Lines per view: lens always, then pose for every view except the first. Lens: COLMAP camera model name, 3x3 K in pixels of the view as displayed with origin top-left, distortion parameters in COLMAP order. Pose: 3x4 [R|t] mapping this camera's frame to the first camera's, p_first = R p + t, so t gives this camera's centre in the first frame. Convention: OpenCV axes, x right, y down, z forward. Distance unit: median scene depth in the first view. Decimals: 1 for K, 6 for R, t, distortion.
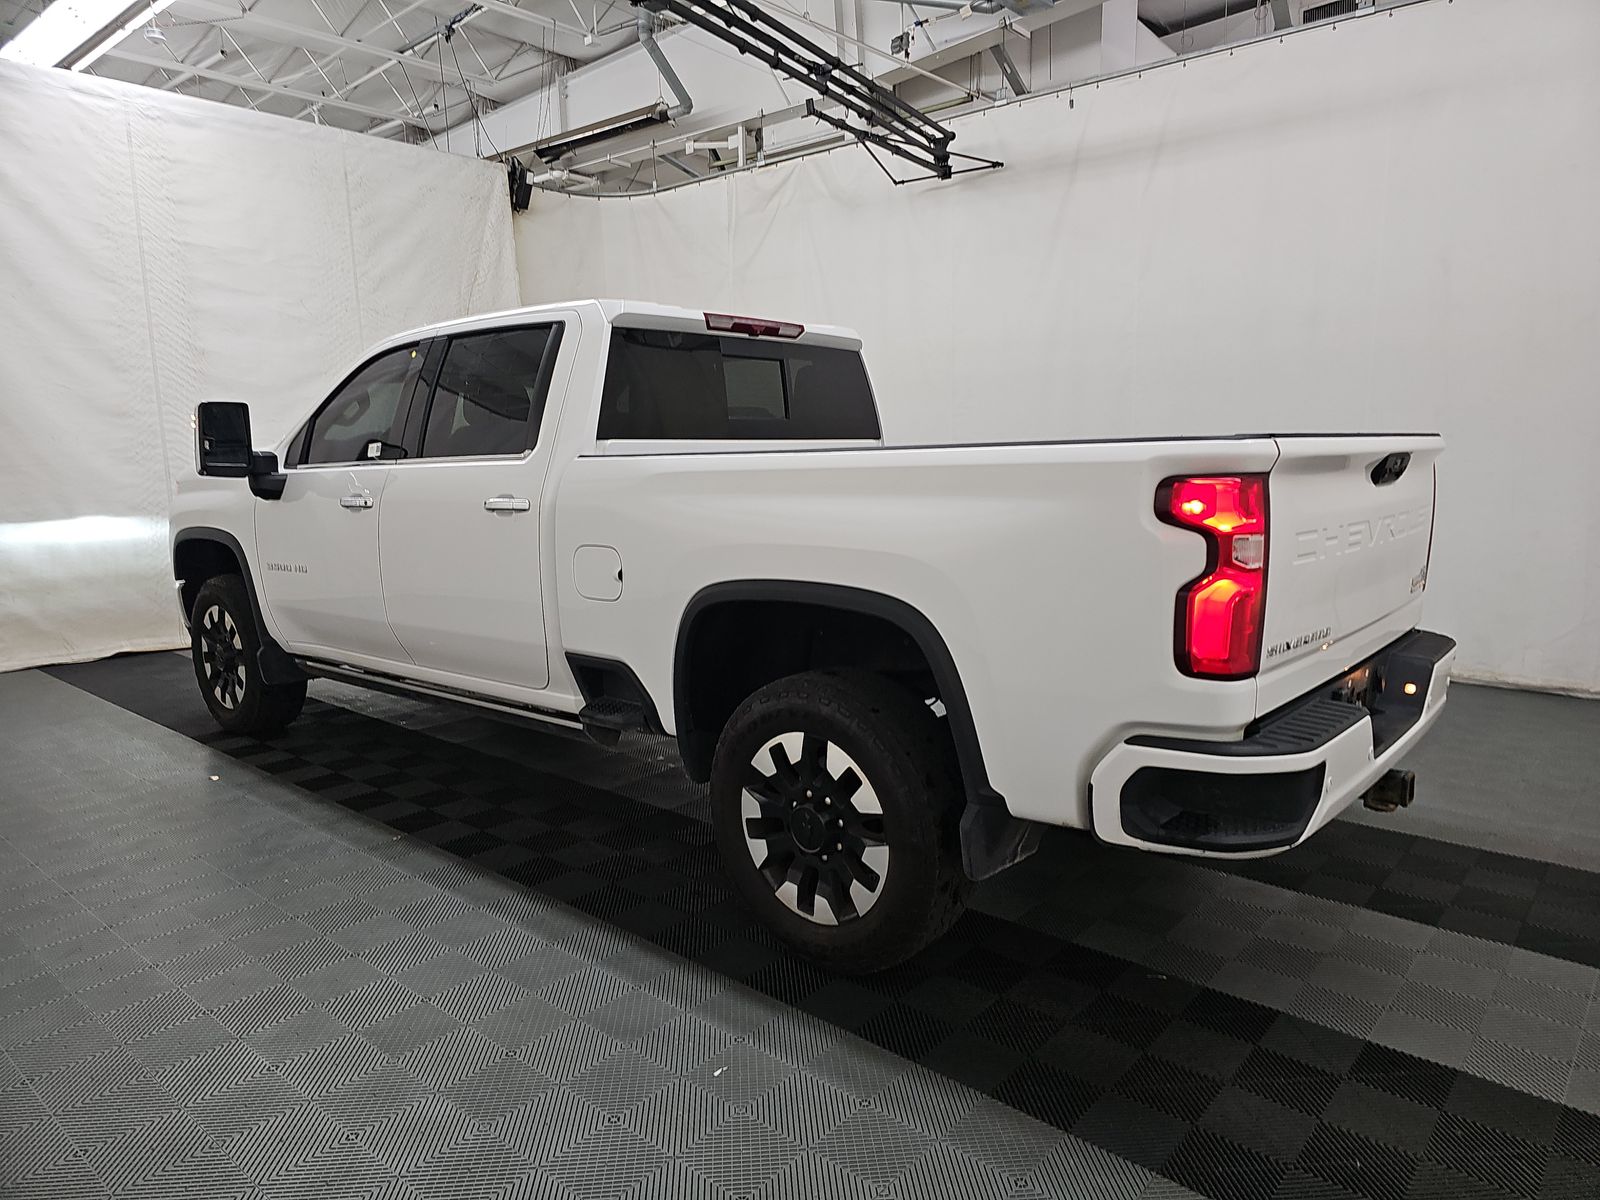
lens RADIAL K [[1067.6, 0, 812.7], [0, 1067.6, 602.3], [0, 0, 1]] dist [0.047726, -0.033907]
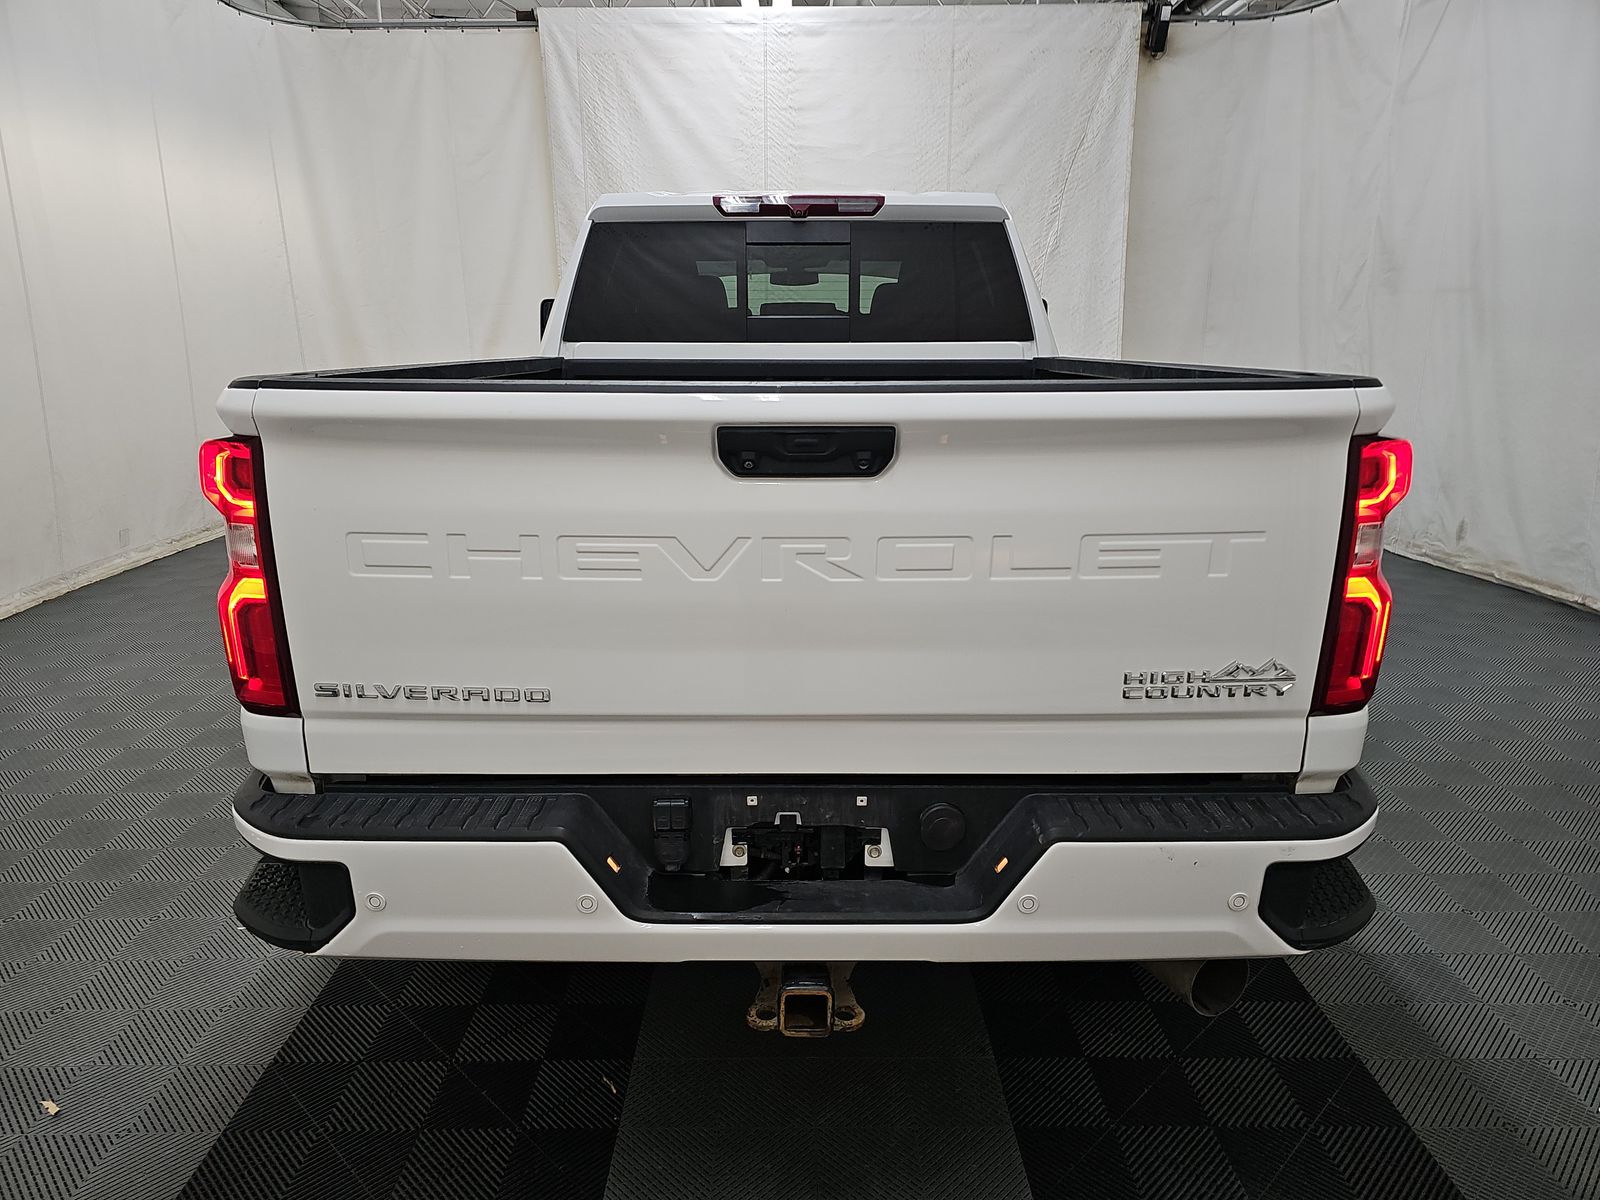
lens RADIAL K [[1052.6, 0, 797.0], [0, 1052.6, 600.5], [0, 0, 1]] dist [0.072860, -0.058154]
pose [[0.659238, 0.201739, -0.724366, 0.349104], [-0.115169, 0.979061, 0.167858, -0.051978], [0.743062, -0.027234, 0.668668, 0.240422]]
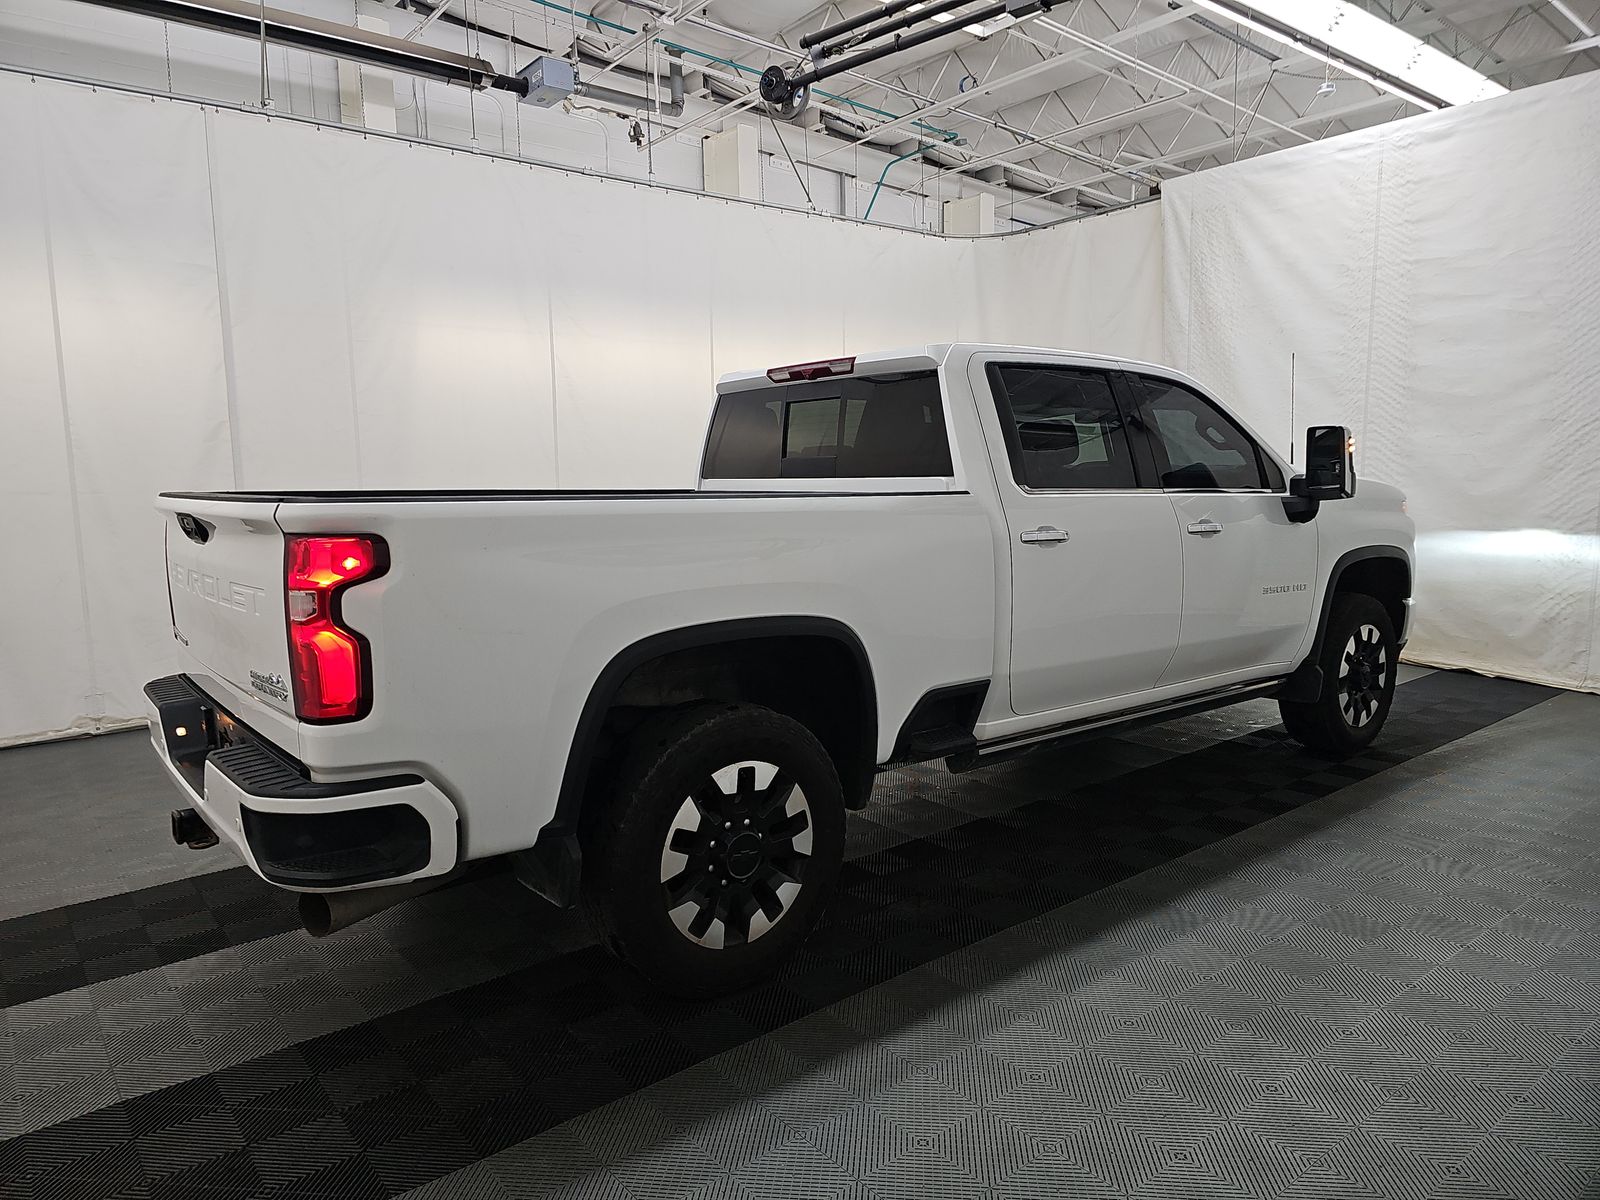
lens RADIAL K [[1067.6, 0, 812.7], [0, 1067.6, 602.3], [0, 0, 1]] dist [0.047726, -0.033907]
pose [[-0.157303, 0.134096, -0.978404, 0.566600], [-0.124012, 0.980213, 0.154282, -0.110941], [0.979733, 0.145603, -0.137561, 0.665103]]
